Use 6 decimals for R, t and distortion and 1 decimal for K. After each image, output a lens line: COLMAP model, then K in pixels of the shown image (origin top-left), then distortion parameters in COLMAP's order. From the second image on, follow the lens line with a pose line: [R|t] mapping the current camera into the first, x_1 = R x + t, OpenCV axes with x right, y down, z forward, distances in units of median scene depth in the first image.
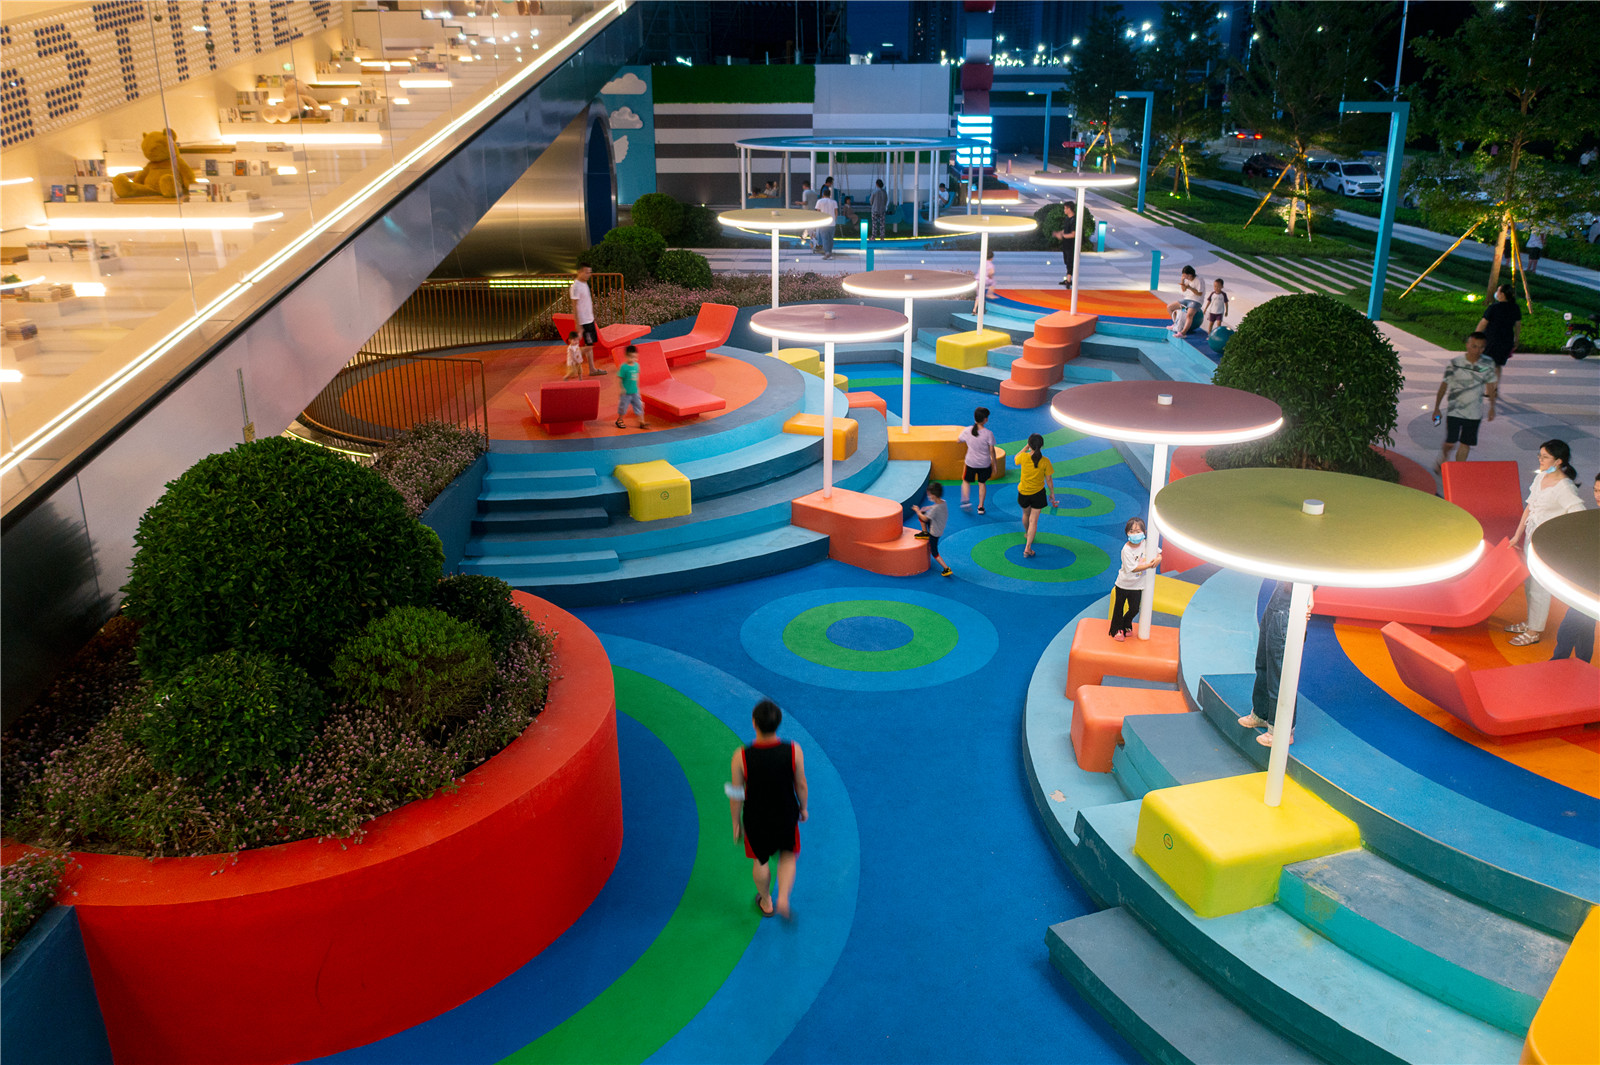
lens RADIAL K [[1261.9, 0, 800.0], [0, 1261.9, 532.5], [0, 0, 1]] dist [-0.020019, 0.002362]
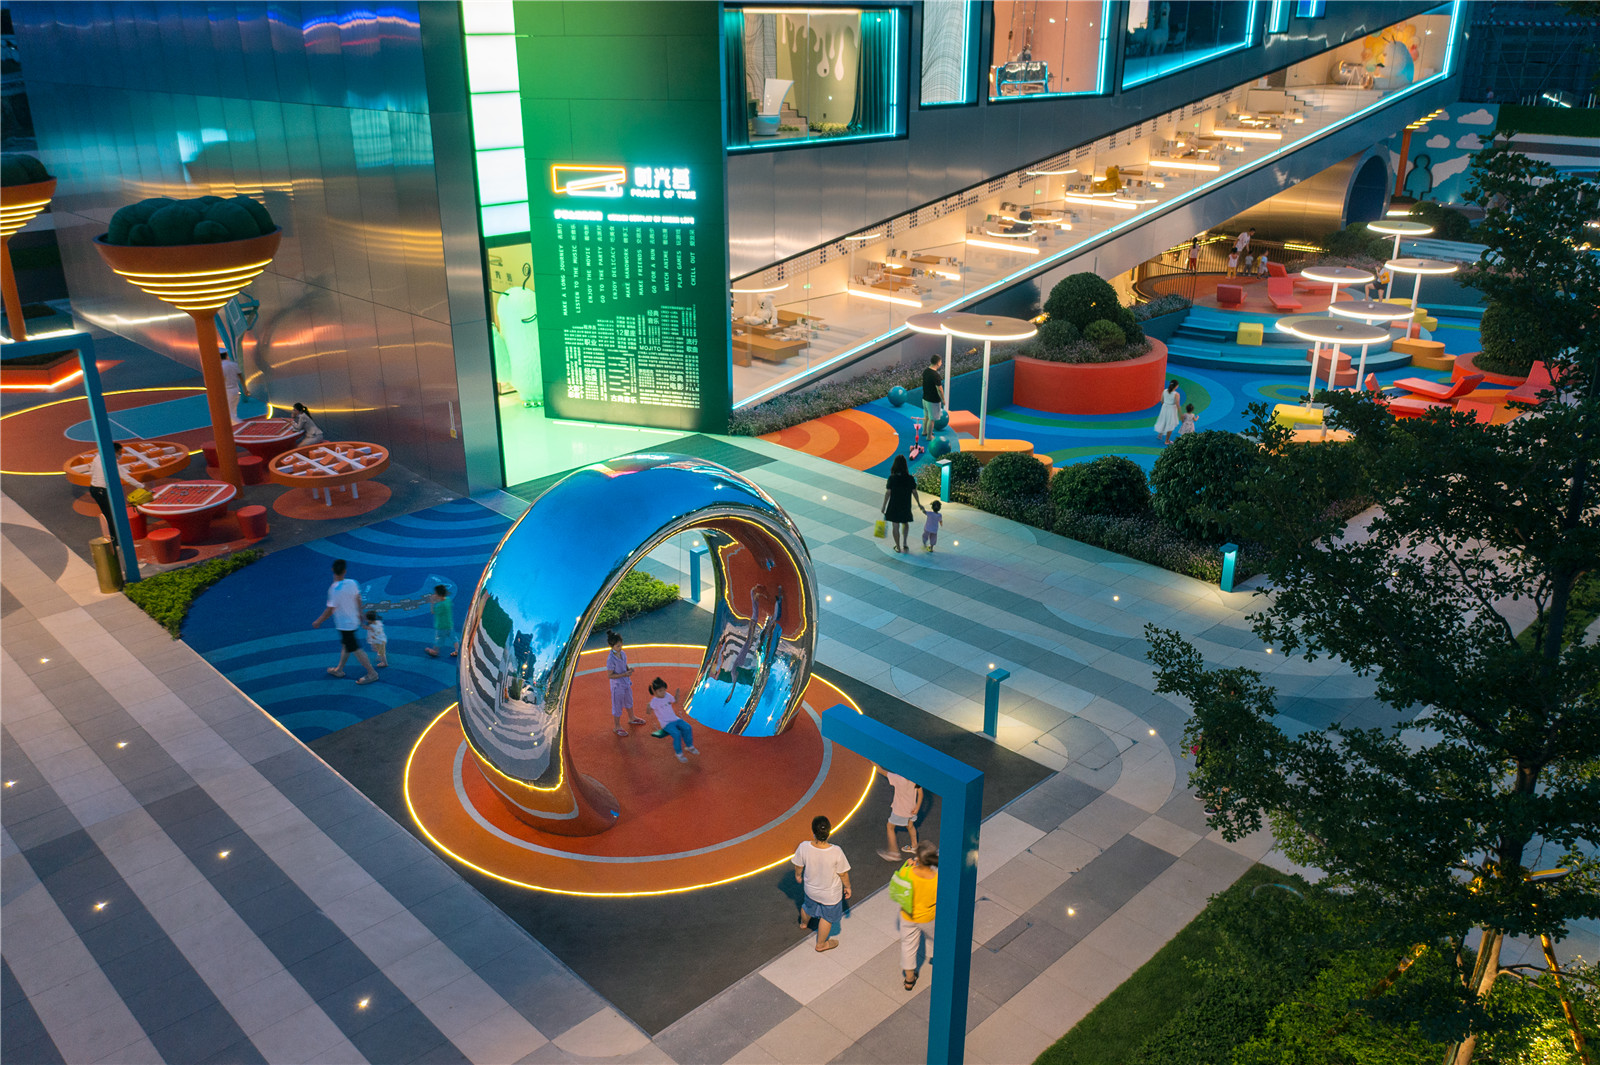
lens RADIAL K [[1261.9, 0, 800.0], [0, 1261.9, 532.5], [0, 0, 1]] dist [-0.020019, 0.002362]
pose [[0.719843, 0.258359, -0.644264, 0.712607], [-0.234505, 0.964096, 0.124602, 0.183256], [0.653325, 0.061389, 0.754585, -1.060408]]
